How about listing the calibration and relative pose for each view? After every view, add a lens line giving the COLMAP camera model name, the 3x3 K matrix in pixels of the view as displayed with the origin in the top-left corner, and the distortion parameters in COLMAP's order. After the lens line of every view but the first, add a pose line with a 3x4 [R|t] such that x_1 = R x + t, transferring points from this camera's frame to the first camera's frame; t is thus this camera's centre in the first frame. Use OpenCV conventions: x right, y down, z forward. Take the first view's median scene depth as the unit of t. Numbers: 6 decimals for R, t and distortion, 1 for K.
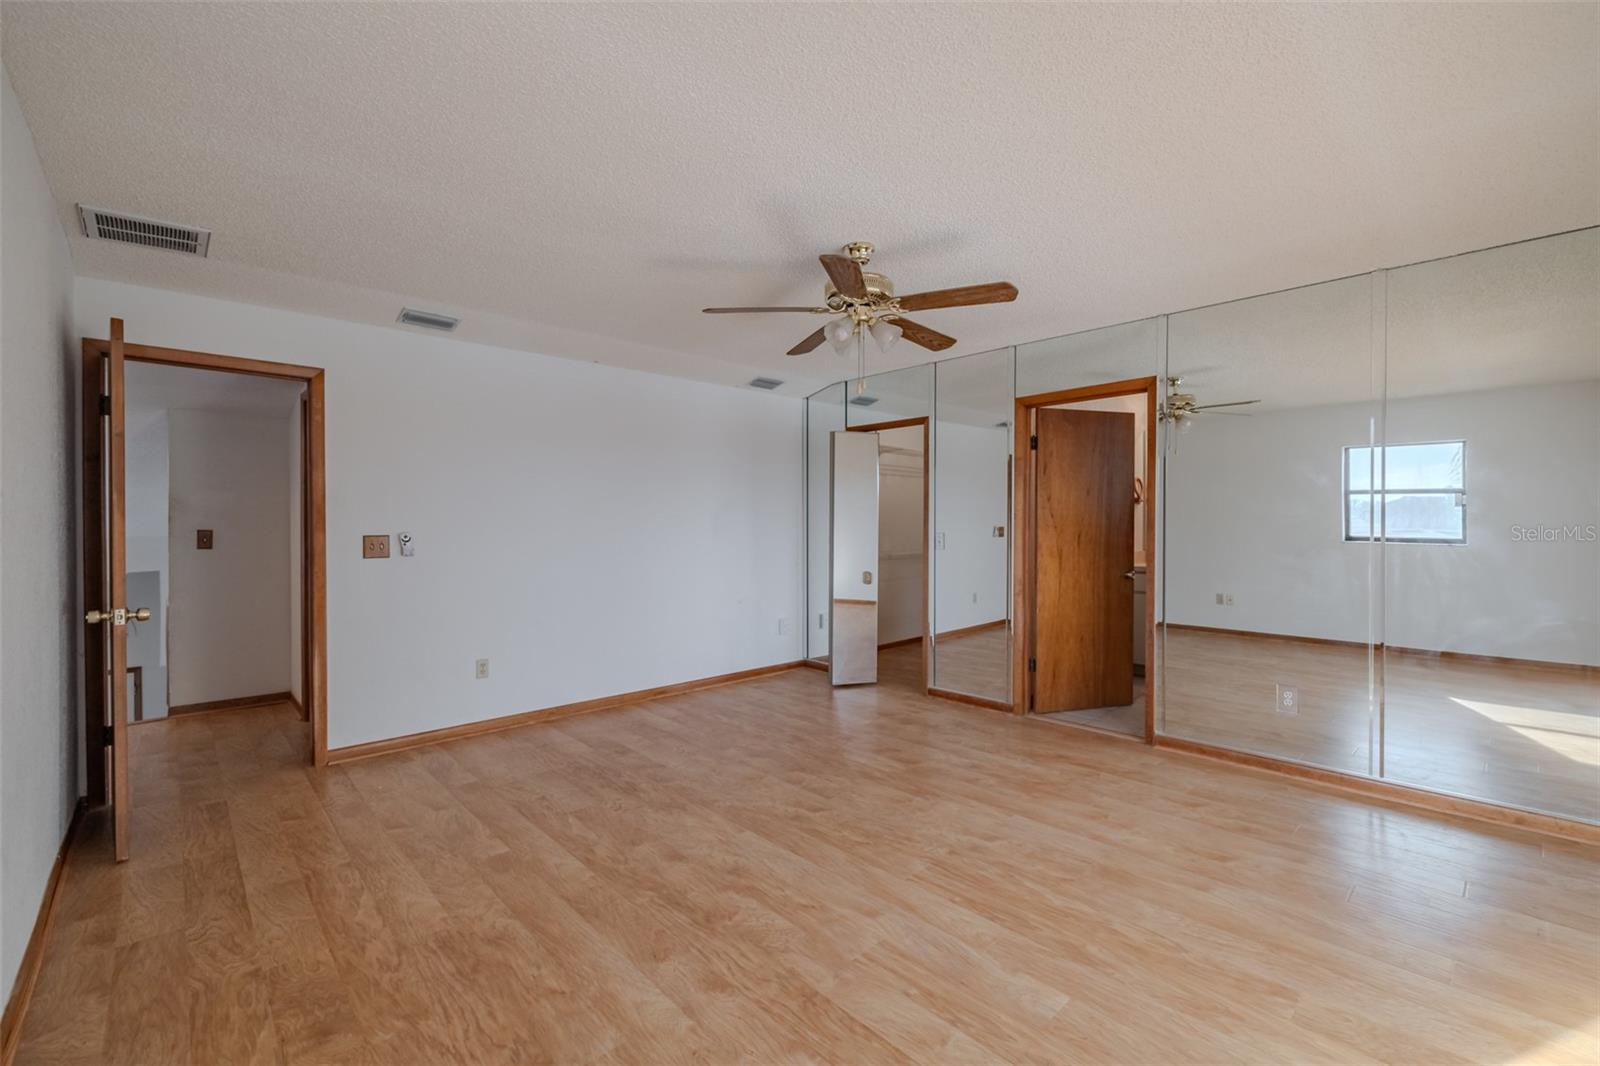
lens RADIAL K [[688.0, 0, 804.1], [0, 688.0, 529.7], [0, 0, 1]] dist [0.000176, 0.000065]
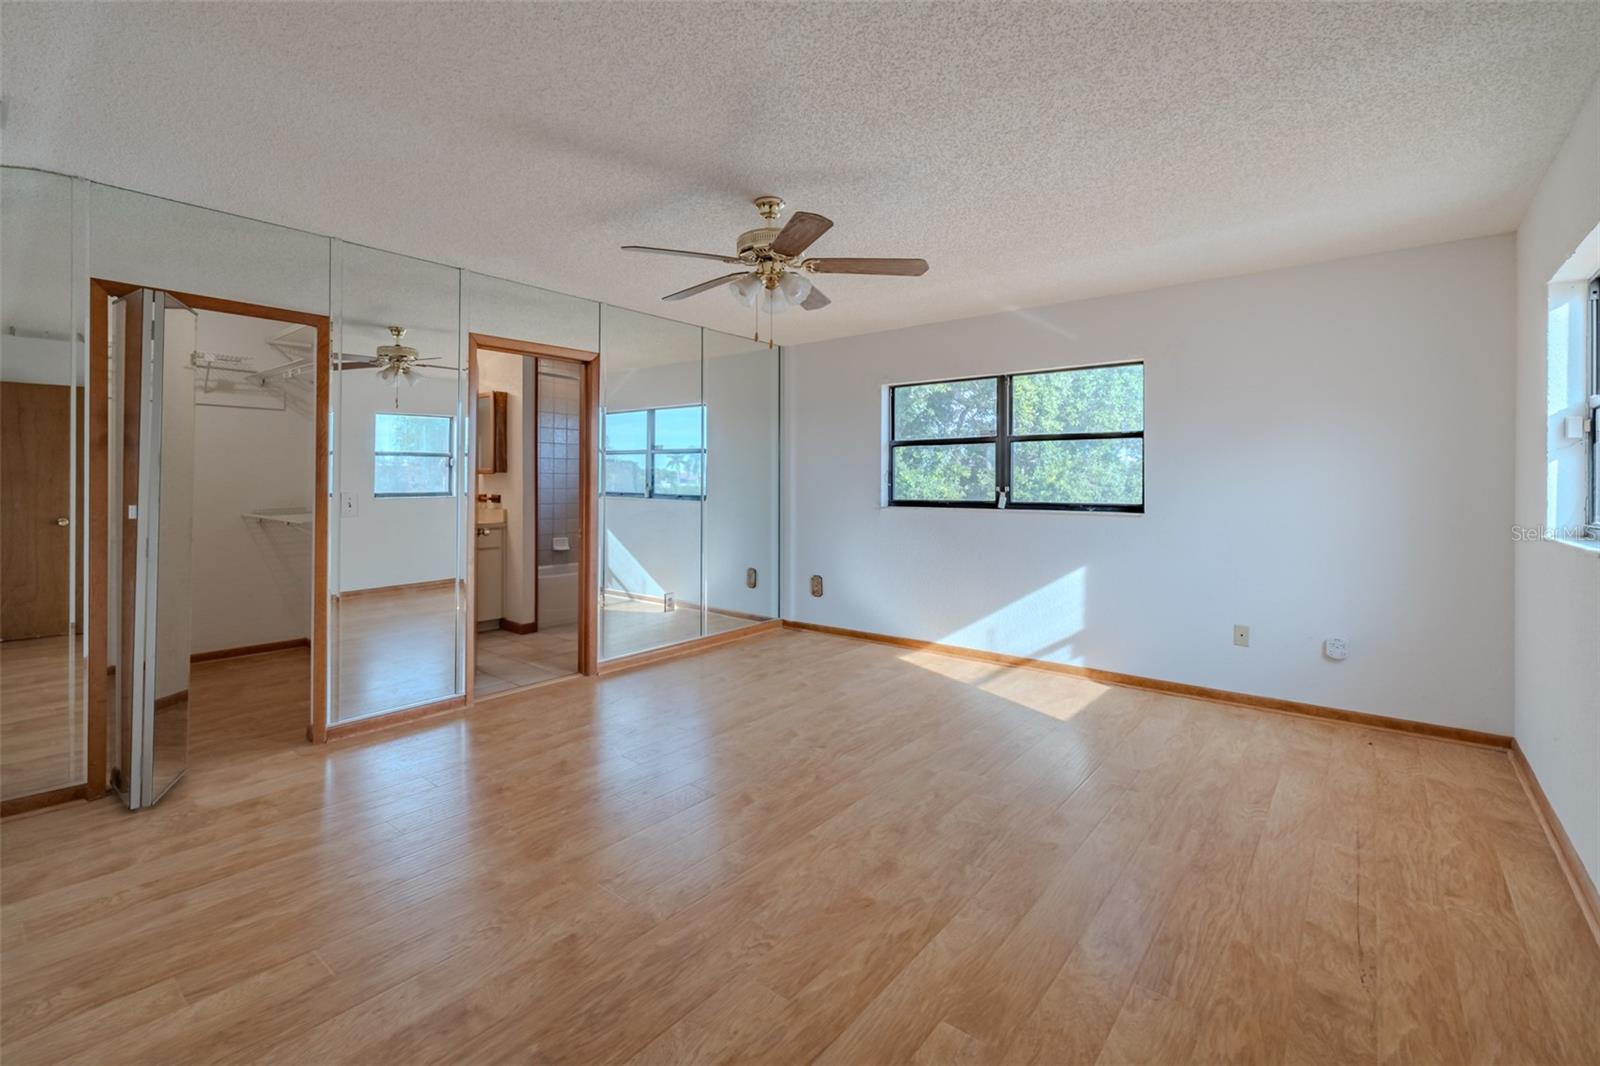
lens RADIAL K [[688.0, 0, 803.2], [0, 688.0, 481.4], [0, 0, 1]] dist [0.000176, 0.000065]
pose [[-0.132022, 0.004788, 0.991235, -1.119629], [0.004856, 0.999979, -0.004184, -0.002236], [-0.991235, 0.004262, -0.132043, 1.331040]]
